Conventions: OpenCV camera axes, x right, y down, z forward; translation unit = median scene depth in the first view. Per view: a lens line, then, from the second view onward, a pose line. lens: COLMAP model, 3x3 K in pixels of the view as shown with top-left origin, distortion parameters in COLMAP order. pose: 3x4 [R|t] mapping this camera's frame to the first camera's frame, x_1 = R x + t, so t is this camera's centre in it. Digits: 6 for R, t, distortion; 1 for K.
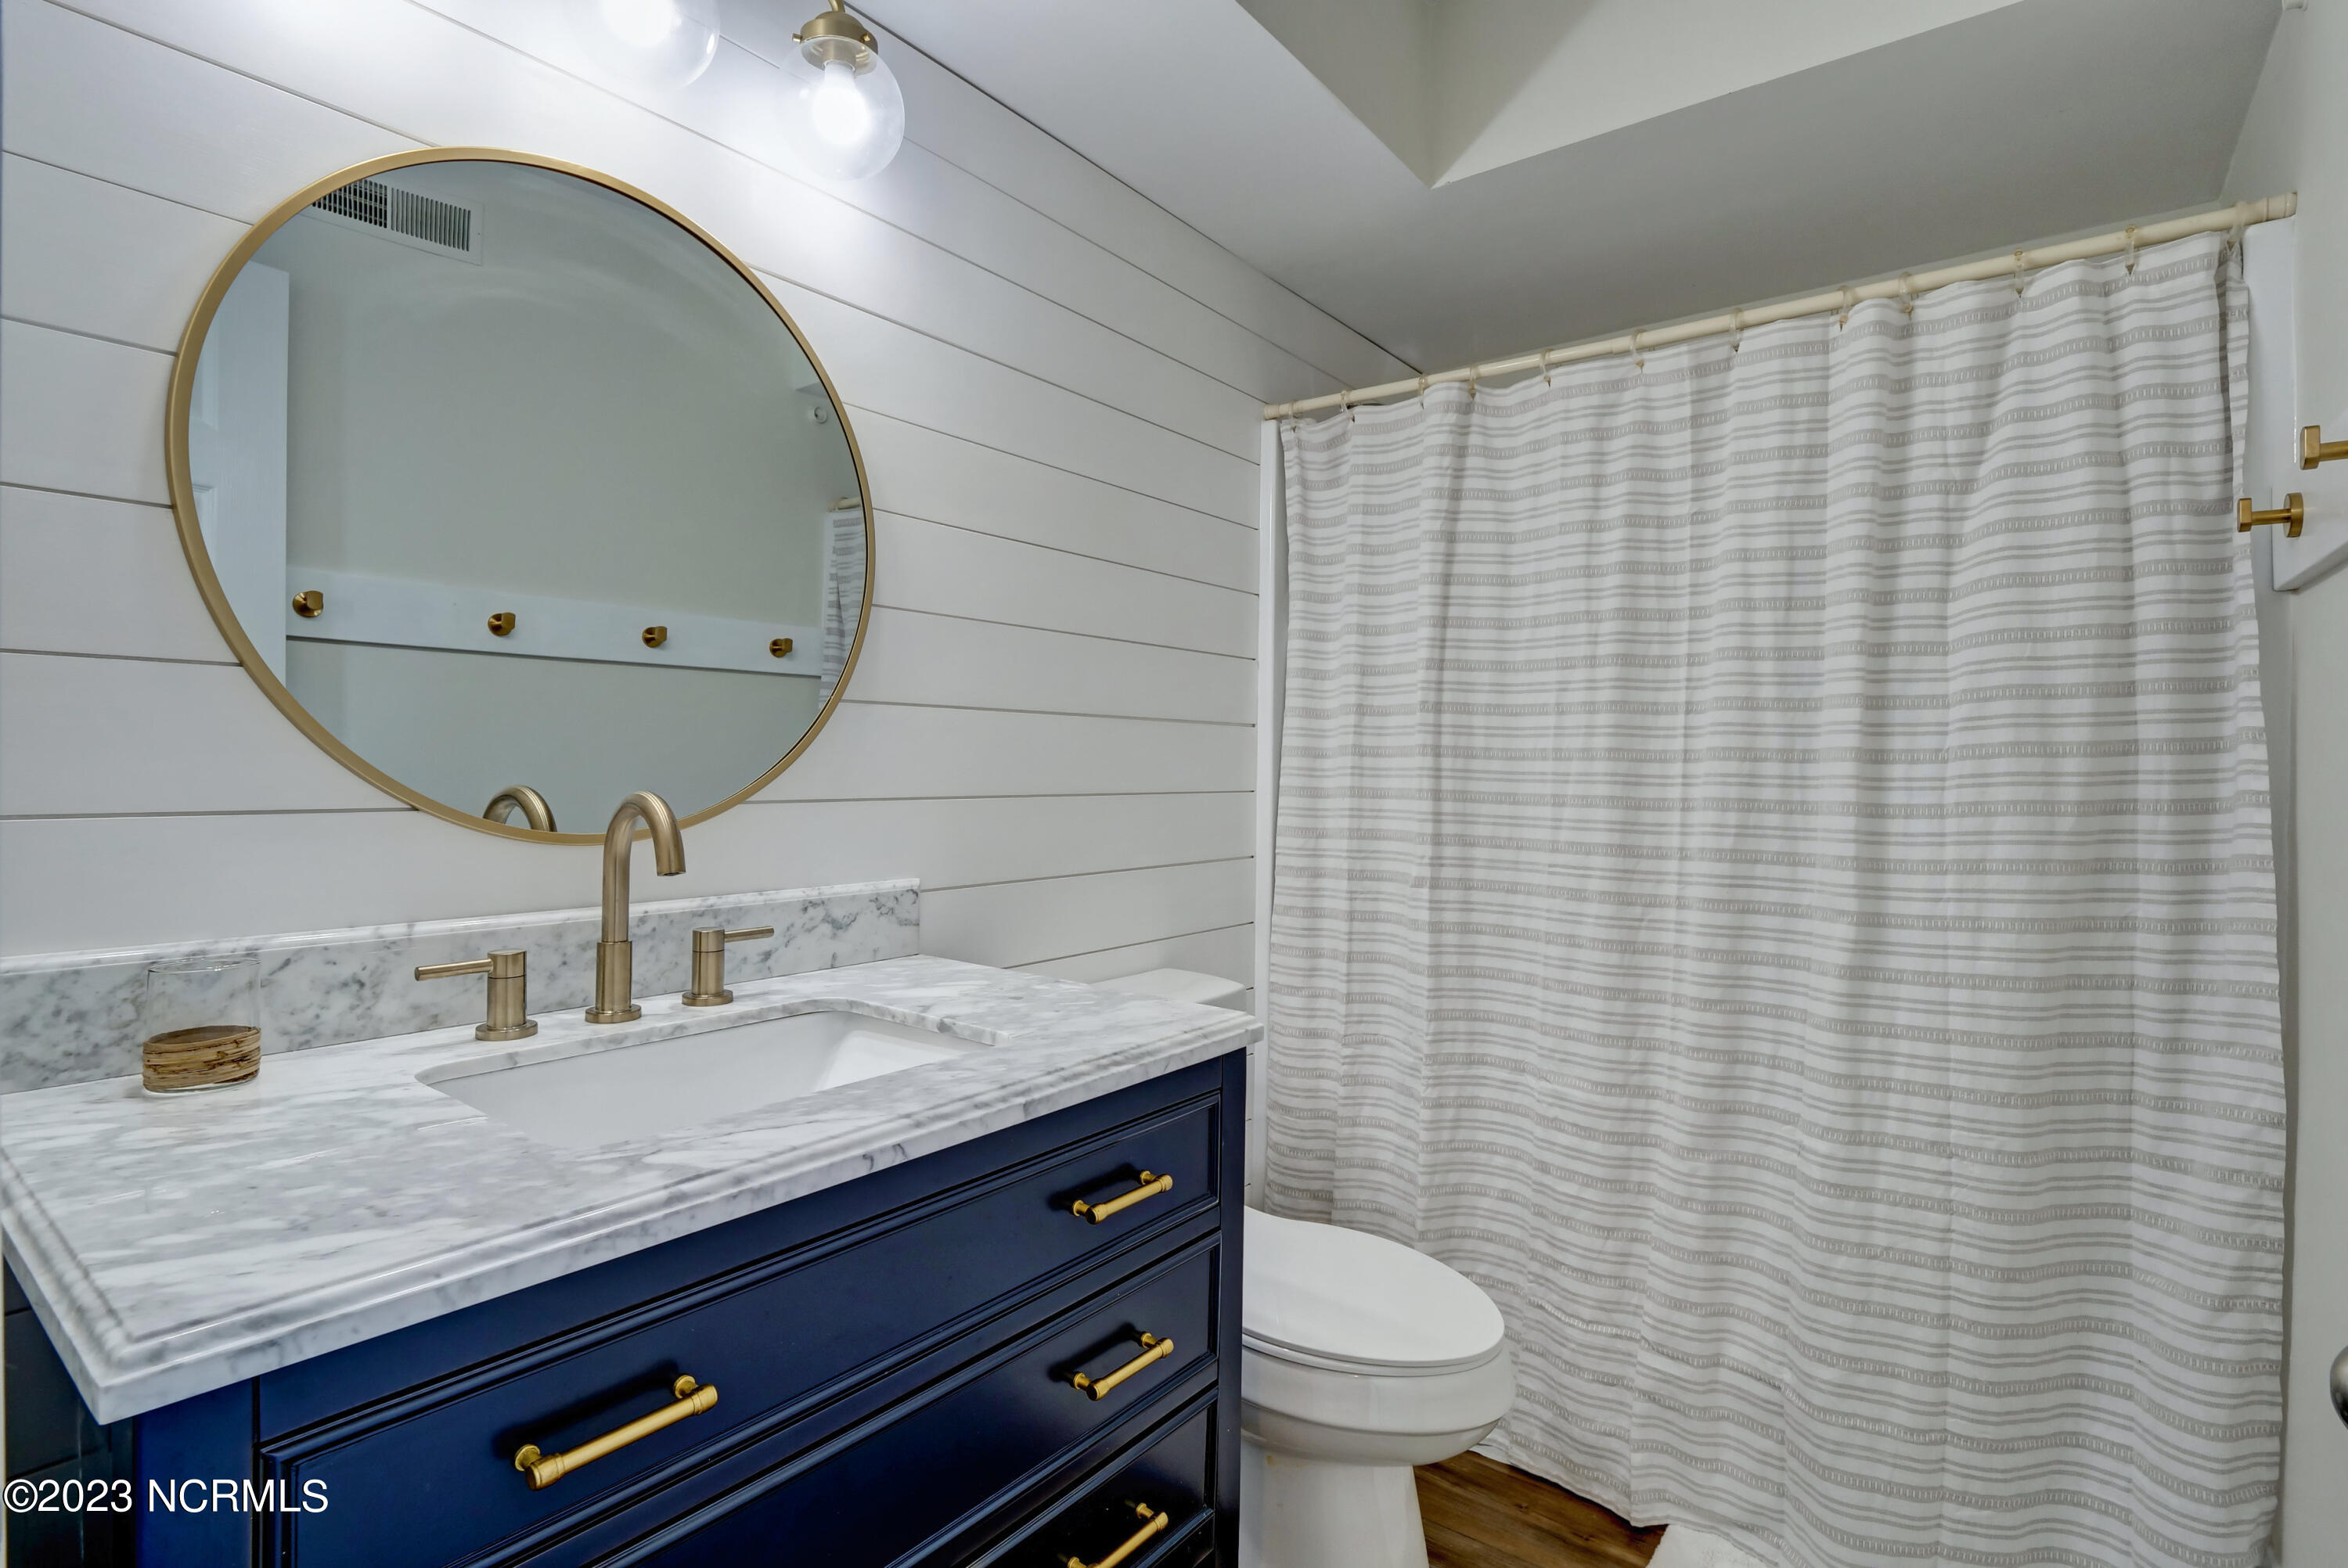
lens RADIAL K [[1141.7, 0, 1166.5], [0, 1141.7, 781.6], [0, 0, 1]] dist [-0.014886, -0.001285]
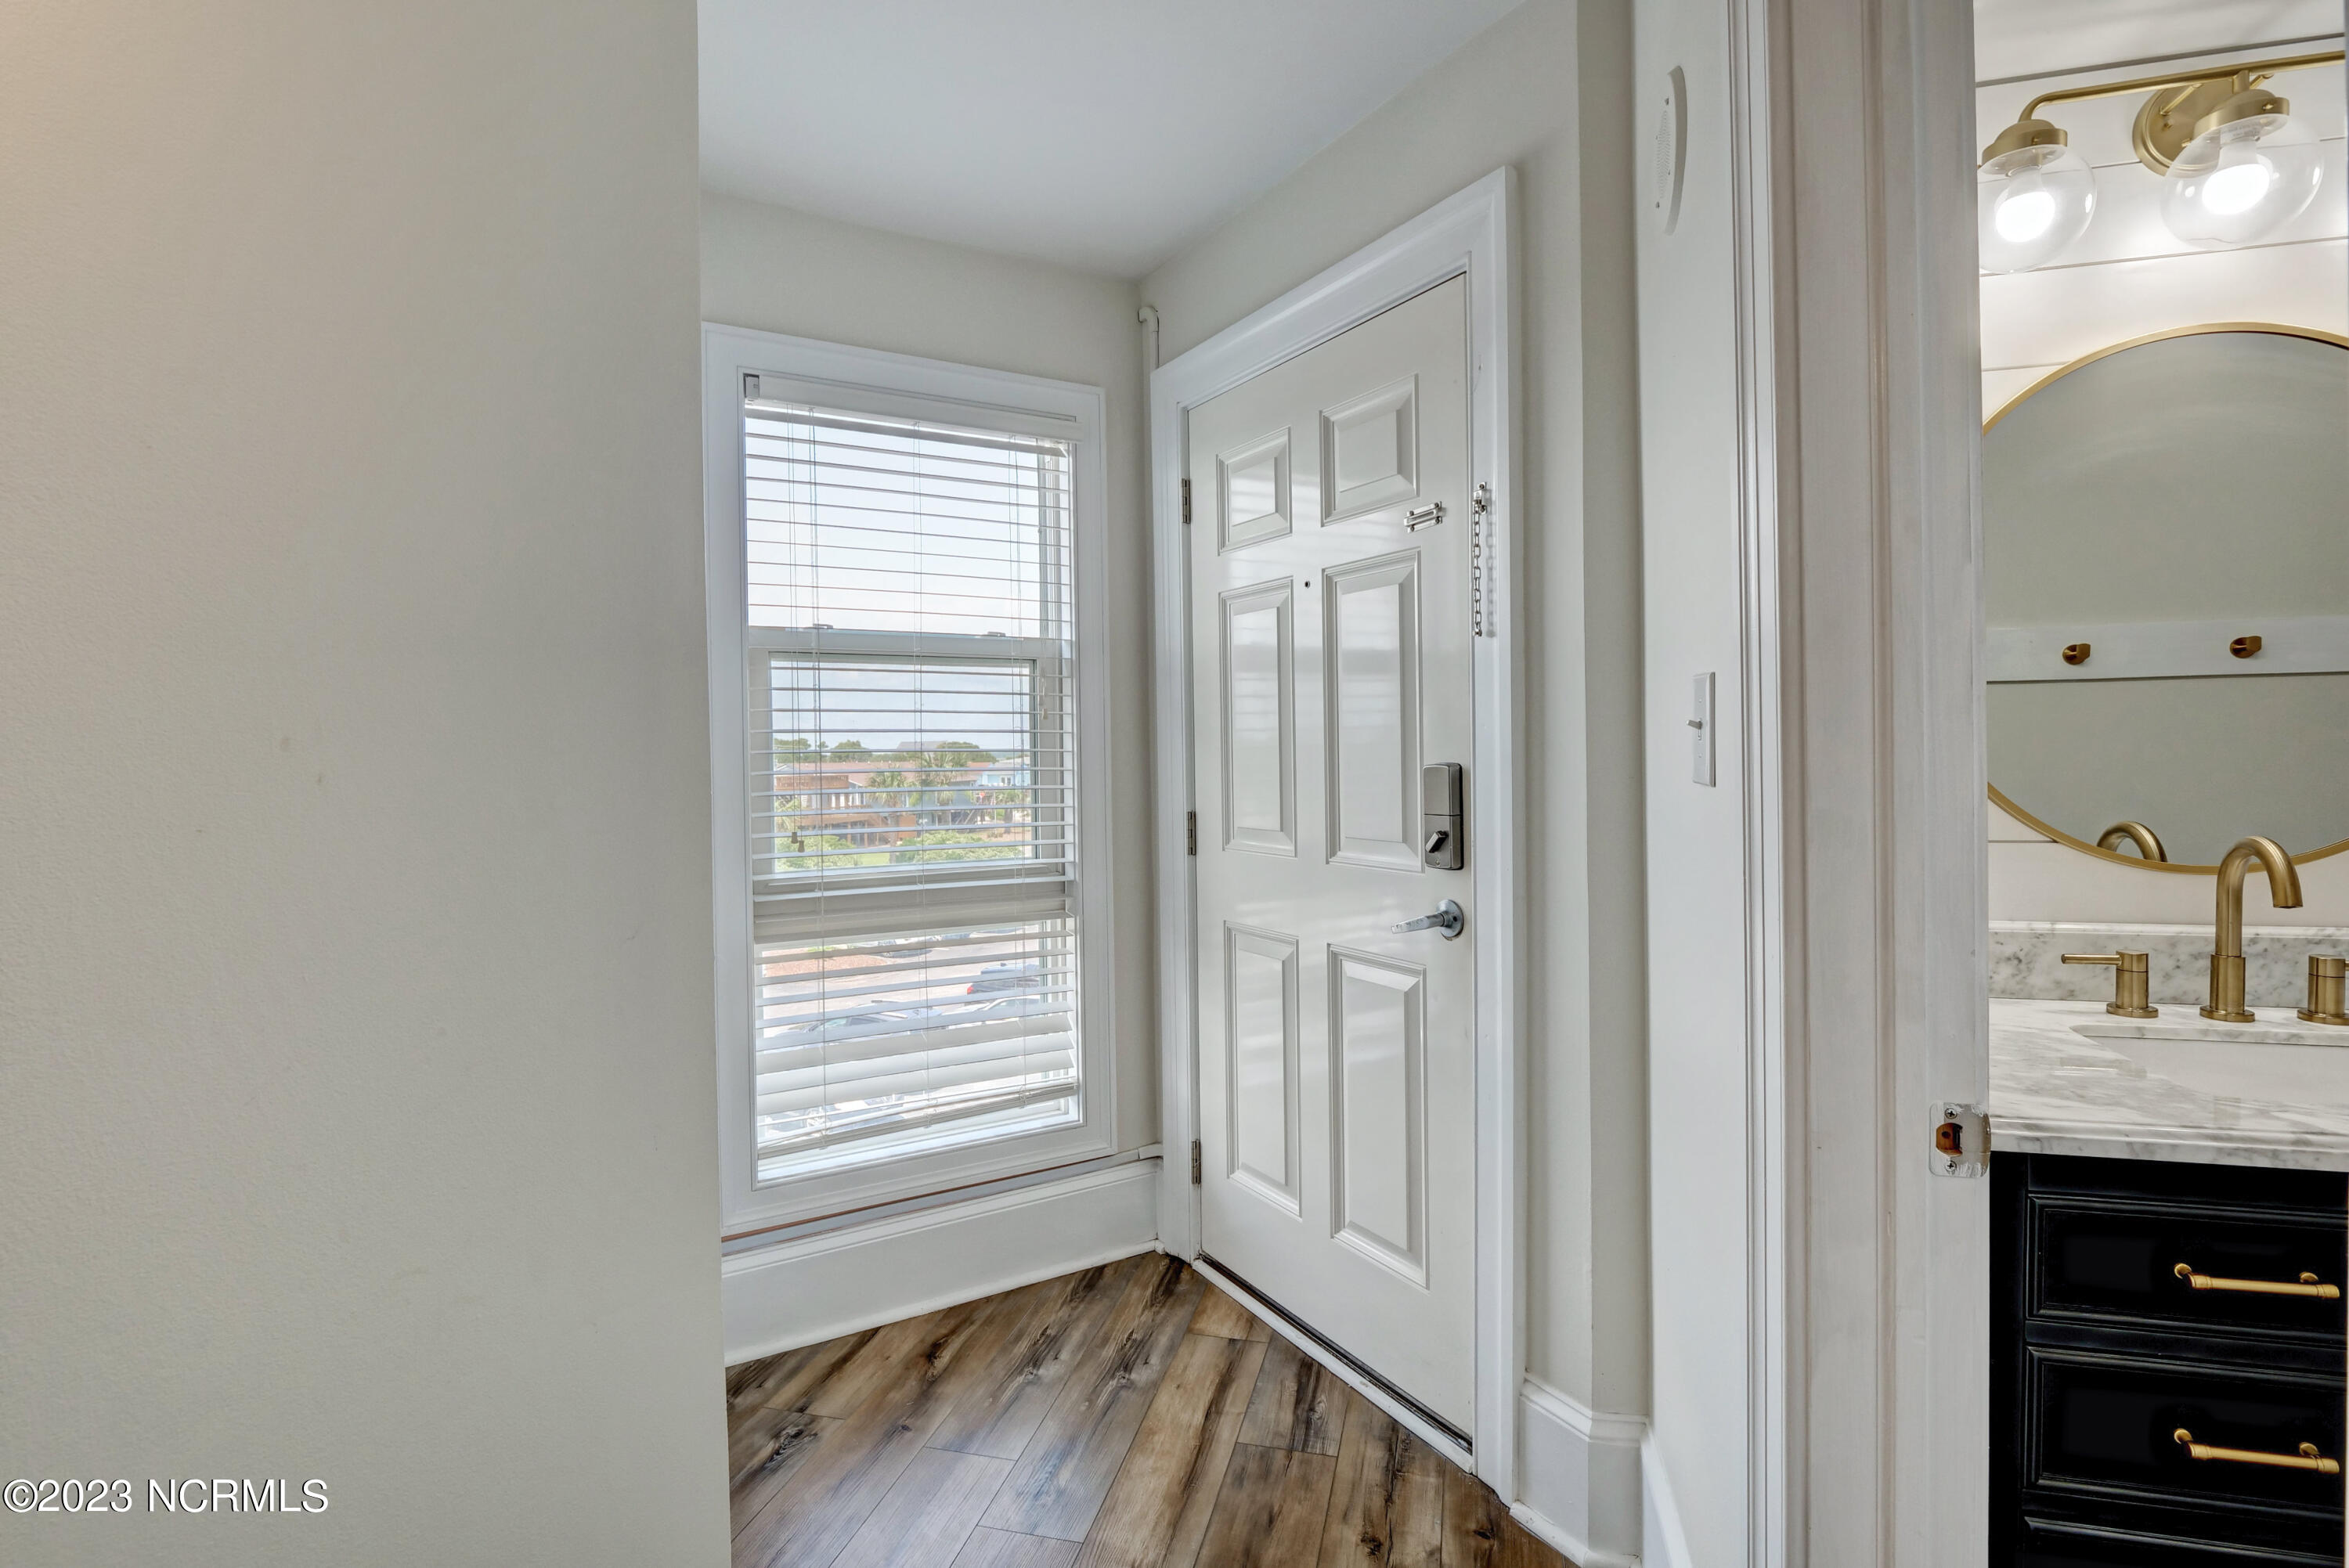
lens RADIAL K [[1148.0, 0, 1178.0], [0, 1148.0, 769.4], [0, 0, 1]] dist [-0.004391, -0.003738]
pose [[0.393936, -0.003882, -0.919130, 0.206057], [0.007018, 0.999975, -0.001216, -0.068856], [0.919111, -0.005972, 0.393953, -0.539850]]
